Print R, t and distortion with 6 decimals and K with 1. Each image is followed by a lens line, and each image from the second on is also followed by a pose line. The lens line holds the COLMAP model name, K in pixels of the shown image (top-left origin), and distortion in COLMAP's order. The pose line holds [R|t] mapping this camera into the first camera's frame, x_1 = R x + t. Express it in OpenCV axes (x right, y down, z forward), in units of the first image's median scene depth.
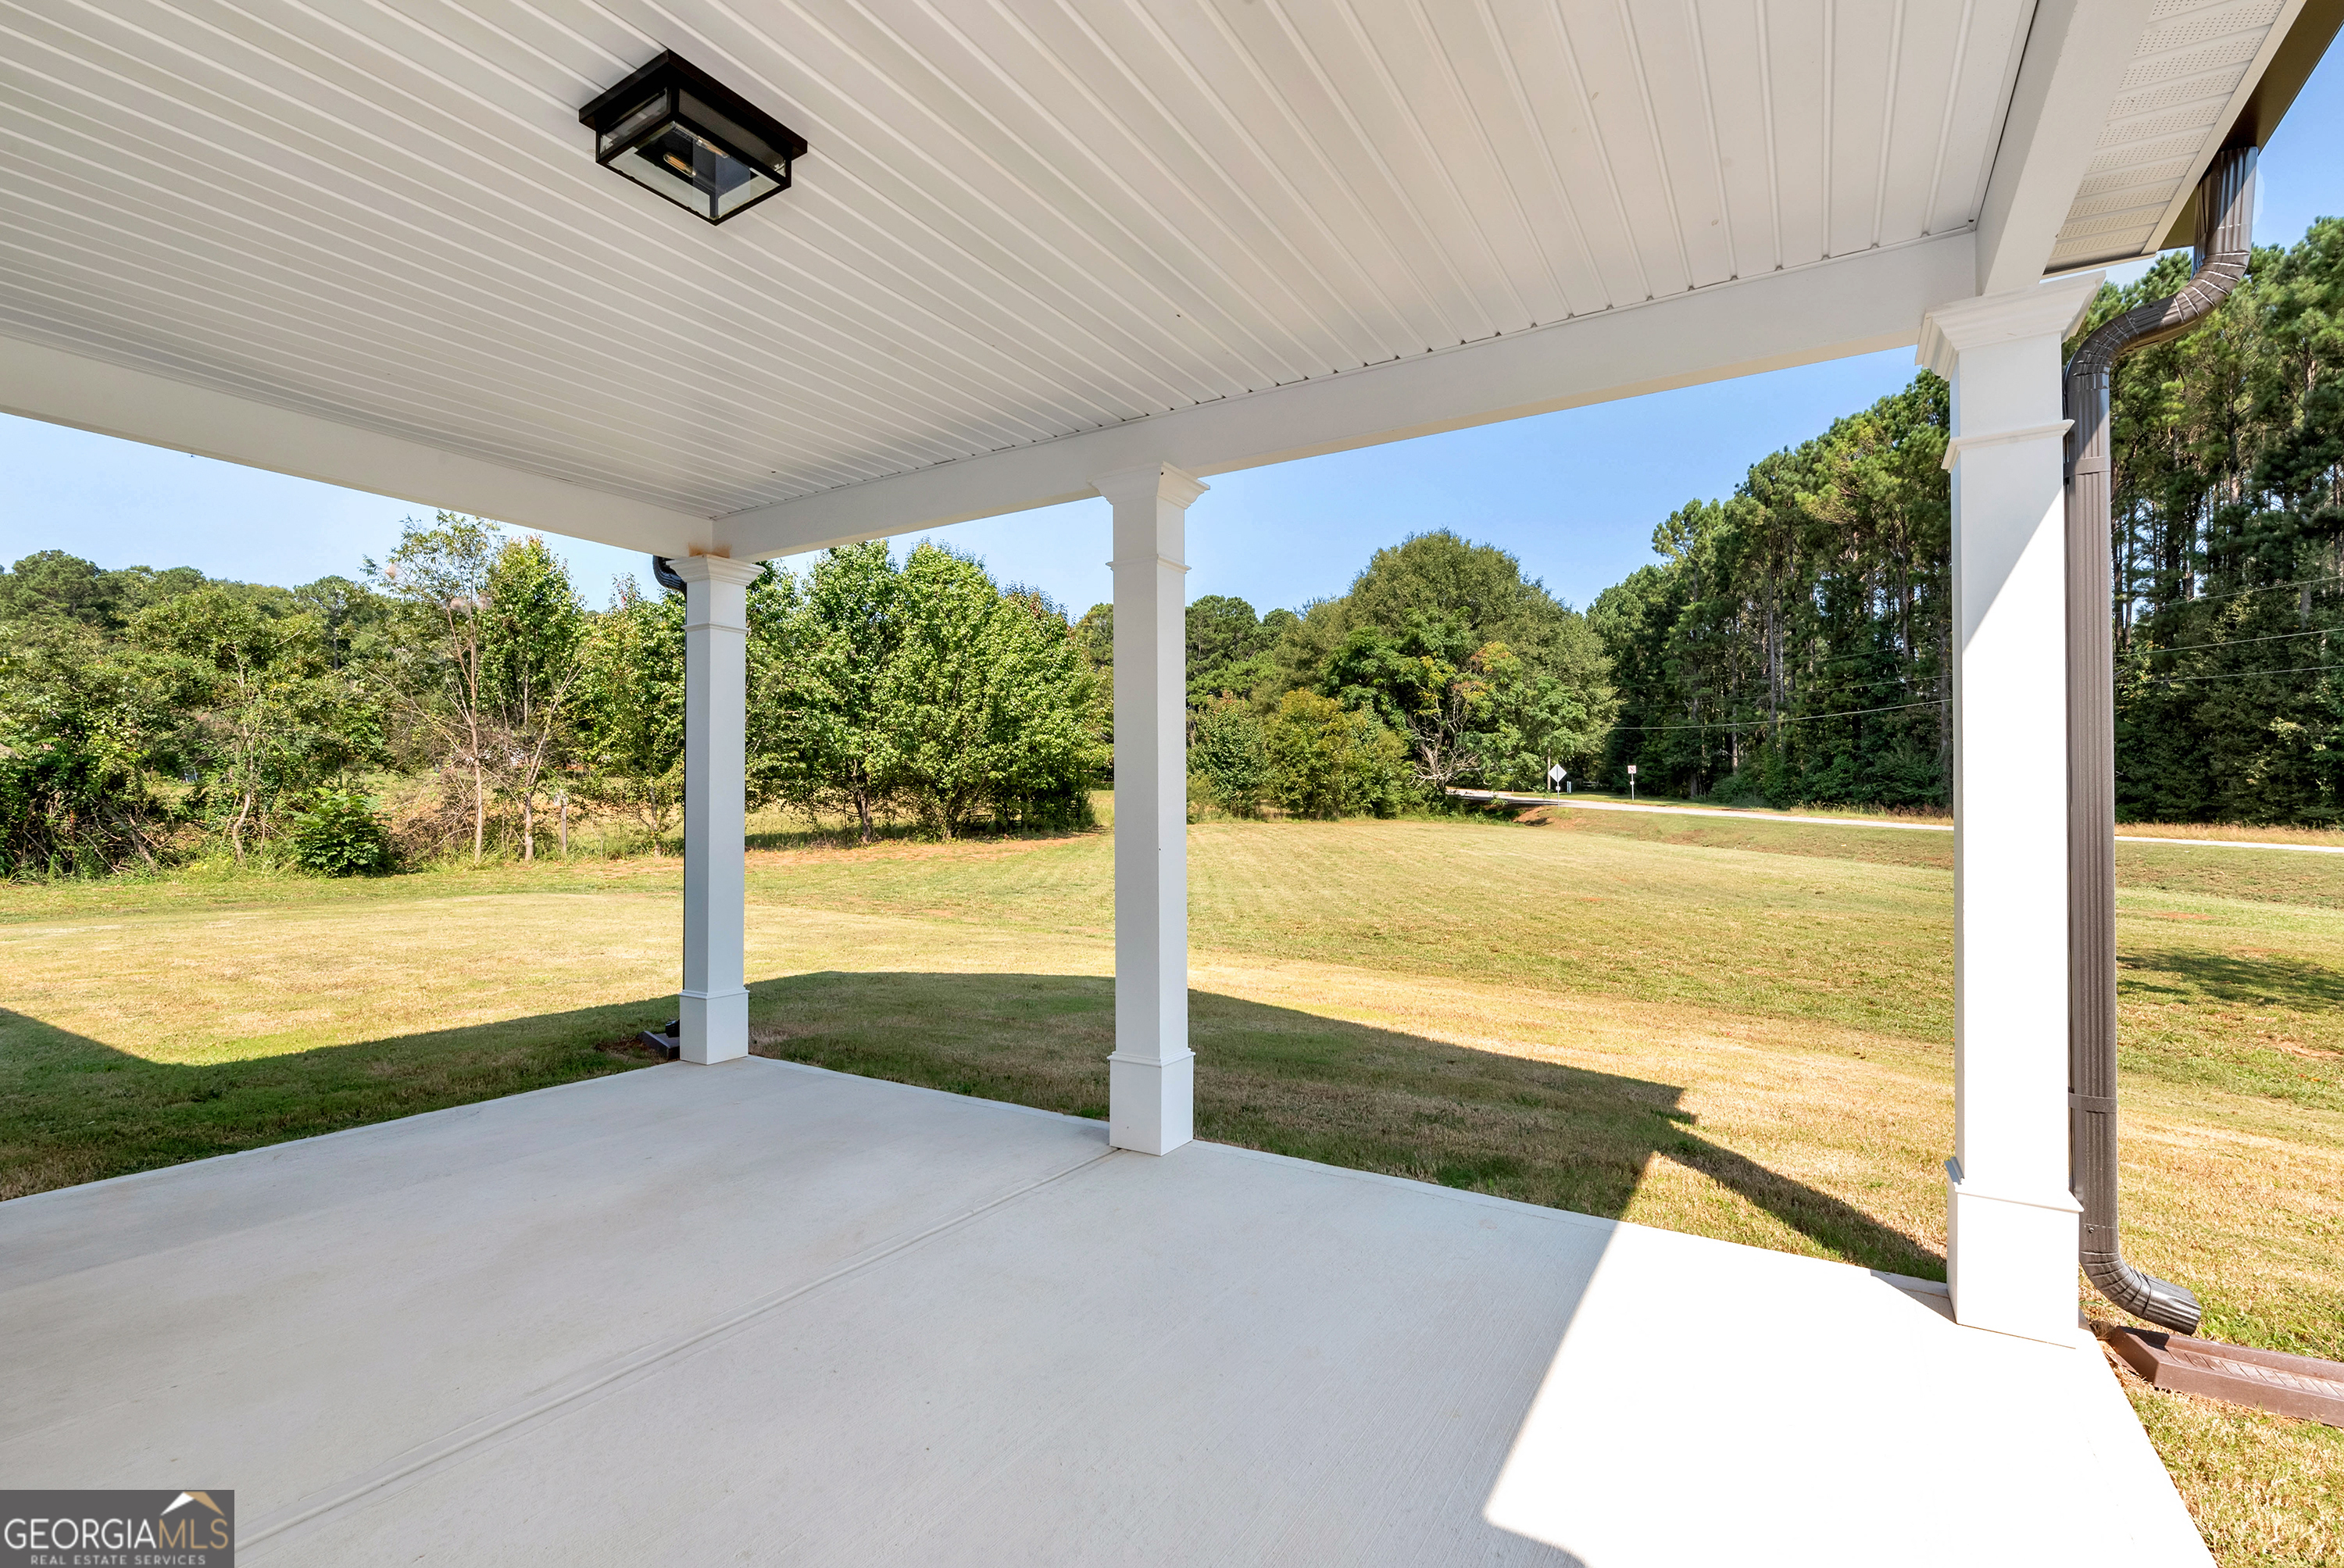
lens RADIAL K [[1065.3, 0, 1188.2], [0, 1065.3, 791.7], [0, 0, 1]] dist [-0.000585, -0.000637]
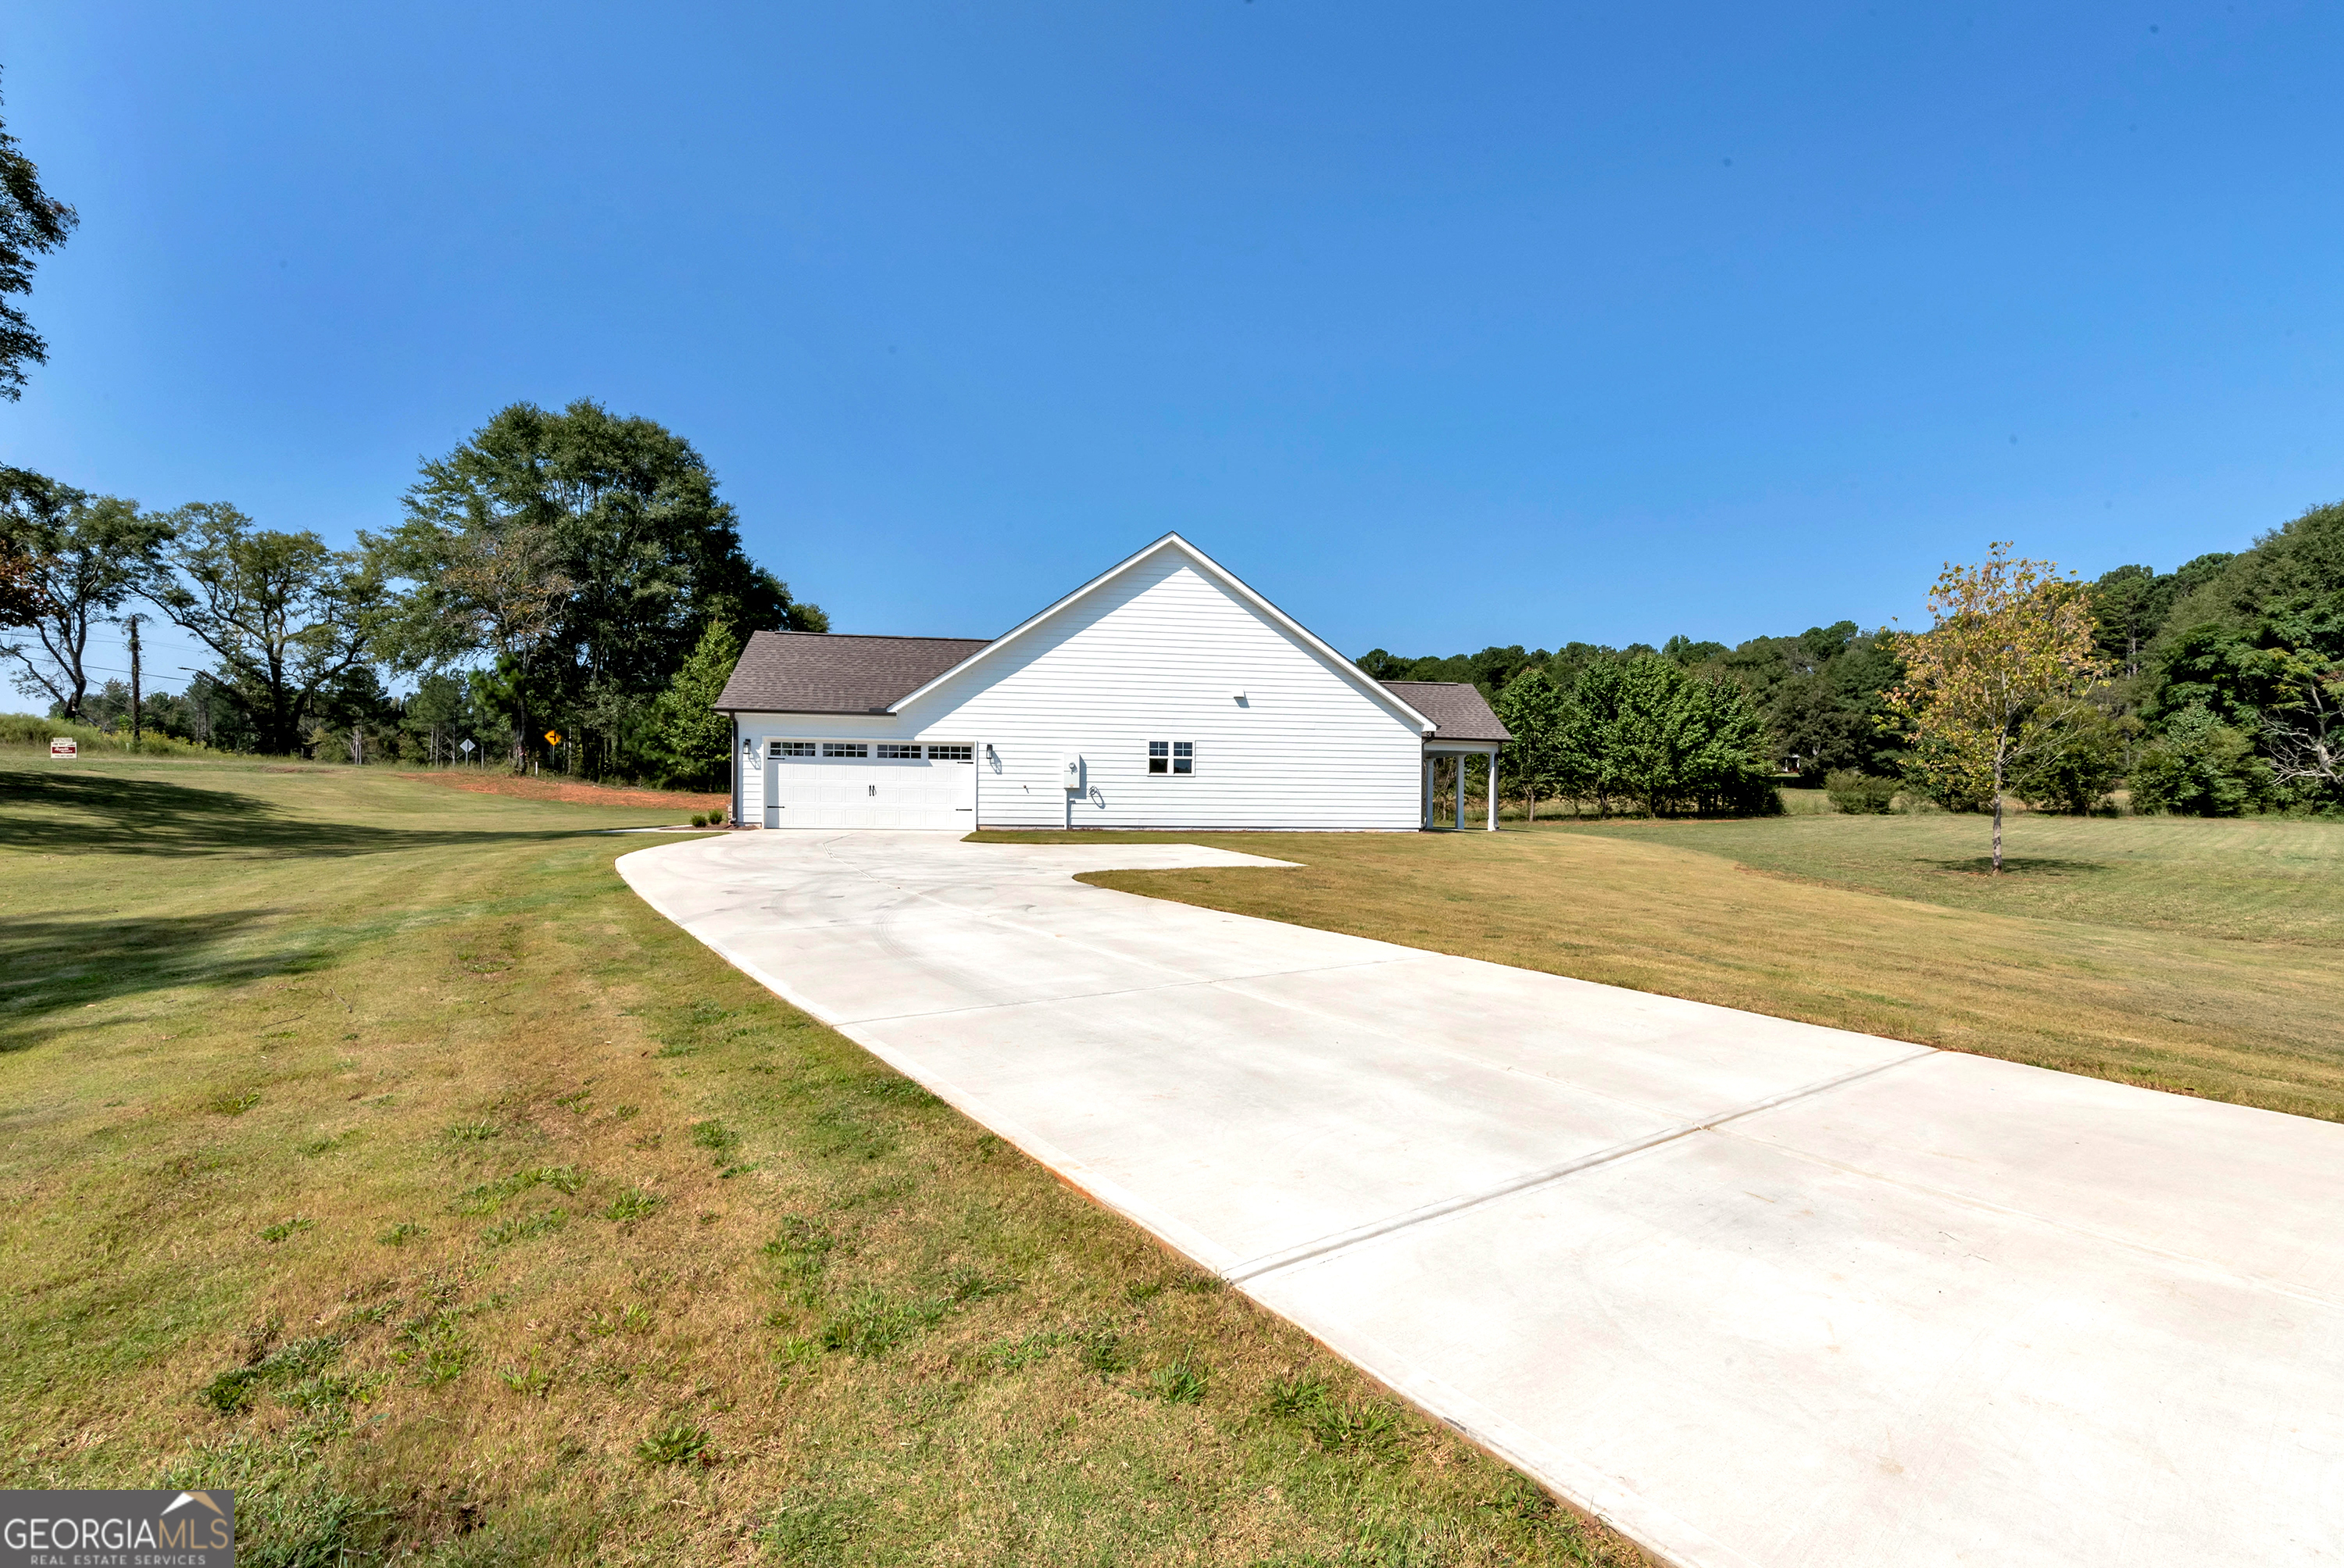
lens RADIAL K [[1065.3, 0, 1174.0], [0, 1065.3, 791.1], [0, 0, 1]] dist [-0.000585, -0.000637]
pose [[0.652334, -0.006674, -0.757902, 0.648566], [0.004257, 0.999978, -0.005142, 0.005491], [0.757919, 0.000128, 0.652348, -0.825000]]
